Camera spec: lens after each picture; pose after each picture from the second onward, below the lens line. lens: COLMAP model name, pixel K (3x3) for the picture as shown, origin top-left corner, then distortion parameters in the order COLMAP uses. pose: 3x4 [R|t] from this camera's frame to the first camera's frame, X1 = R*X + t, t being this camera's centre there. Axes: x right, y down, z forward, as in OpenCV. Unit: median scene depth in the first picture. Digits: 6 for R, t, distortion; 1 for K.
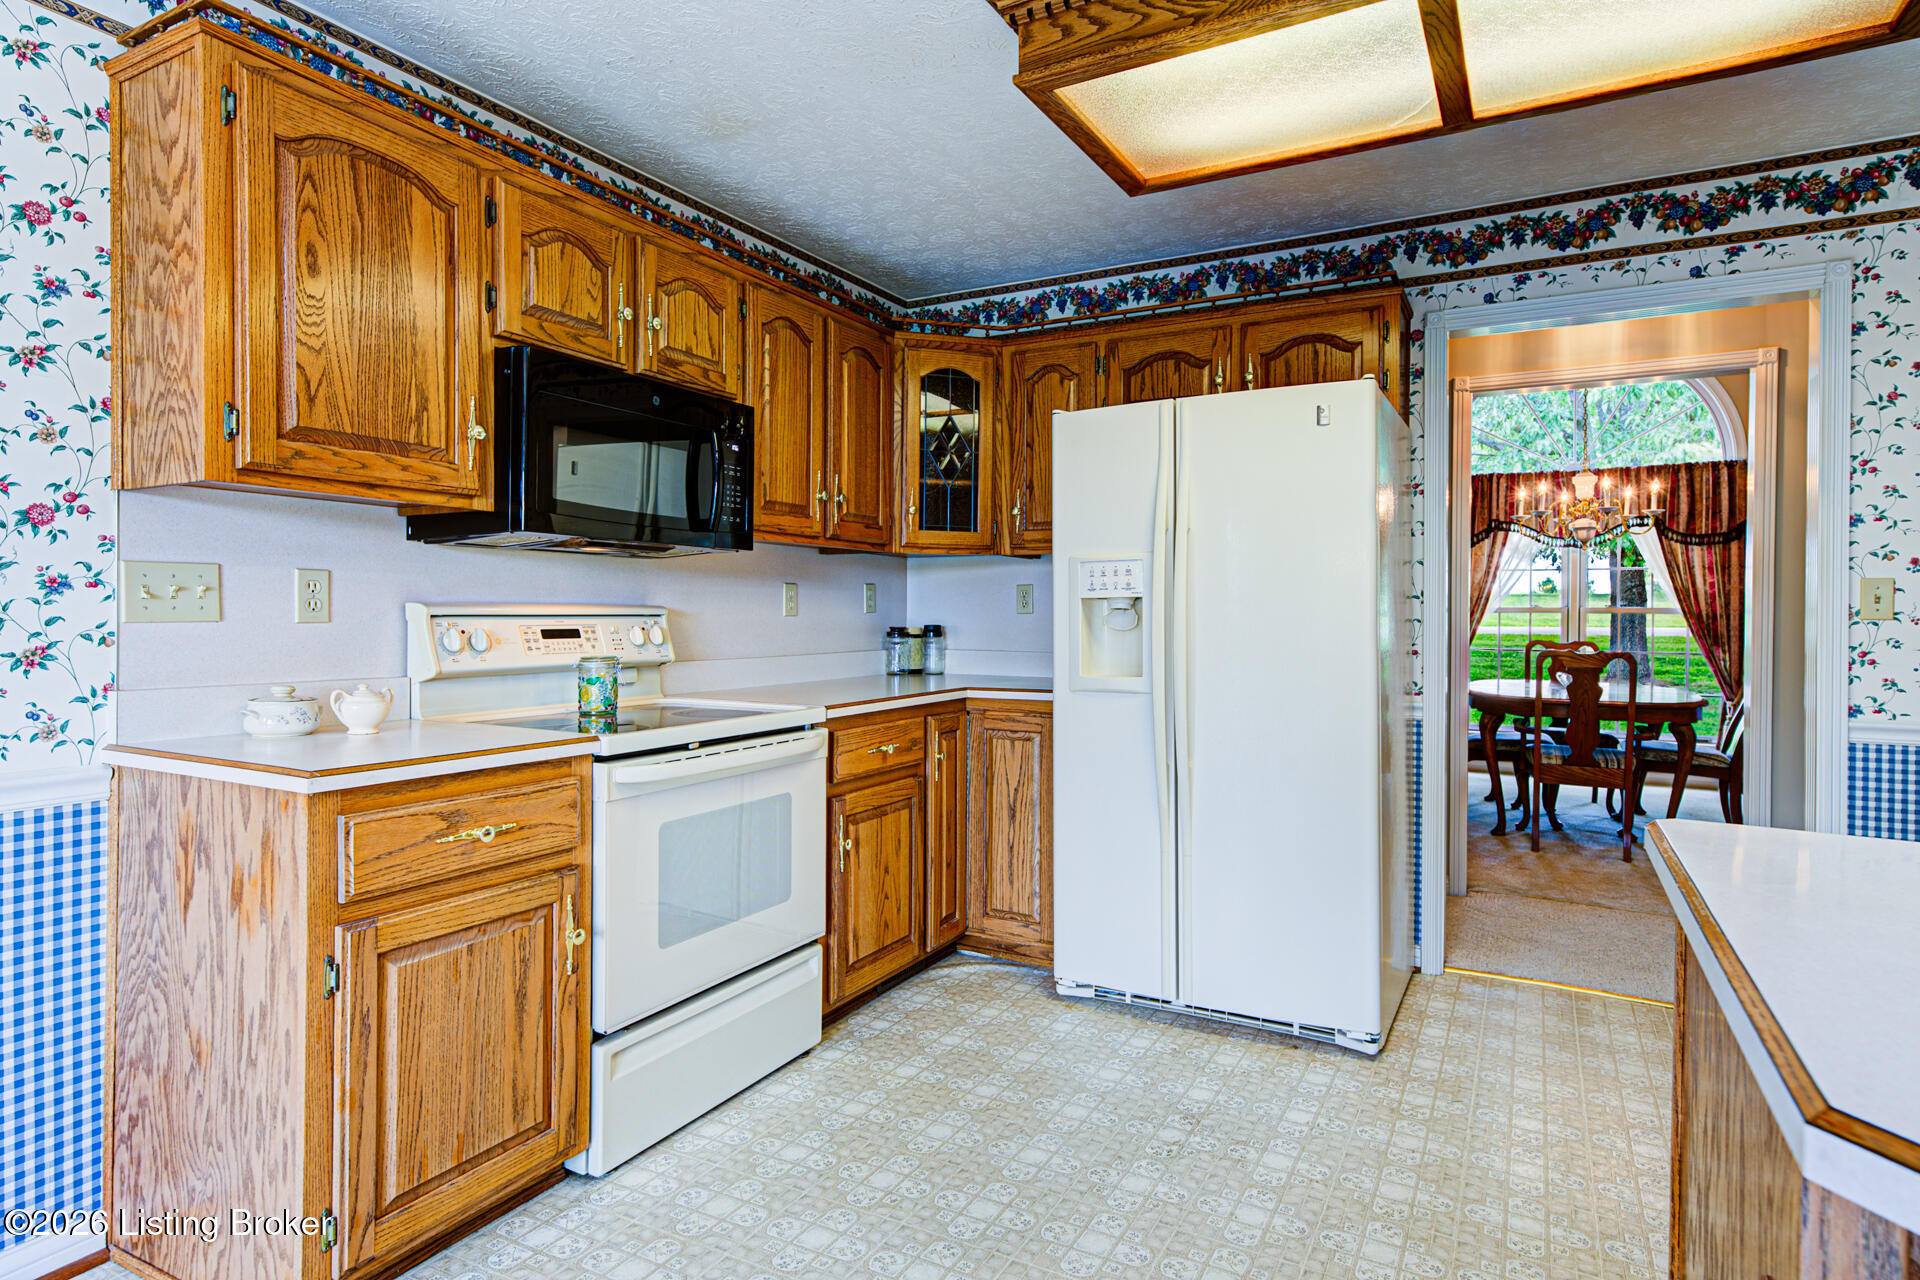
lens RADIAL K [[1051.5, 0, 955.3], [0, 1051.5, 620.6], [0, 0, 1]] dist [0.015874, 0.001035]
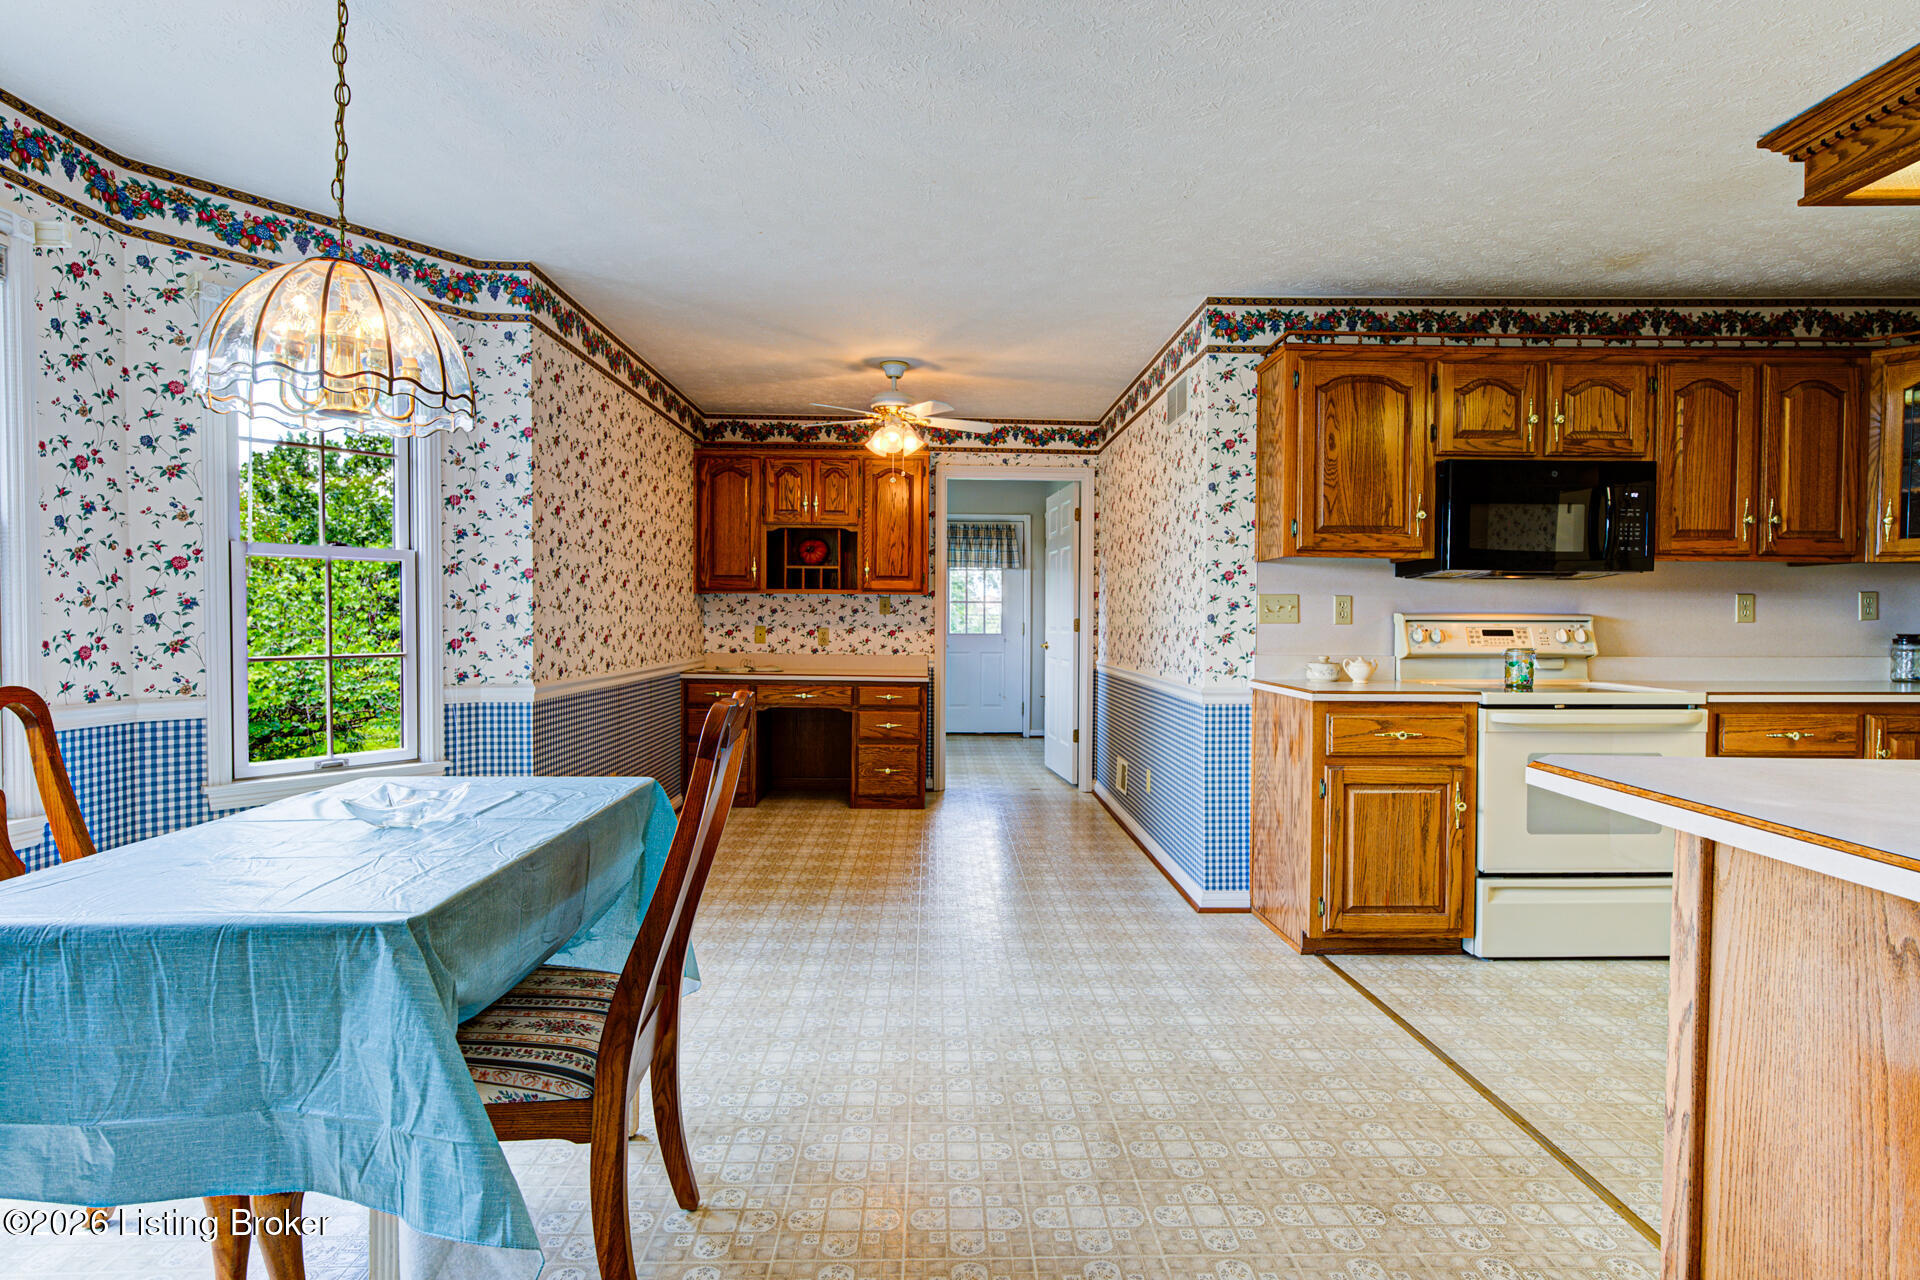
lens RADIAL K [[975.7, 0, 960.0], [0, 975.7, 640.0], [0, 0, 1]] dist [0.001341, 0.000365]
pose [[0.508590, 0.013651, -0.860901, 0.565143], [-0.008427, 0.999905, 0.010876, 0.017876], [0.860968, 0.001724, 0.508657, -0.487082]]
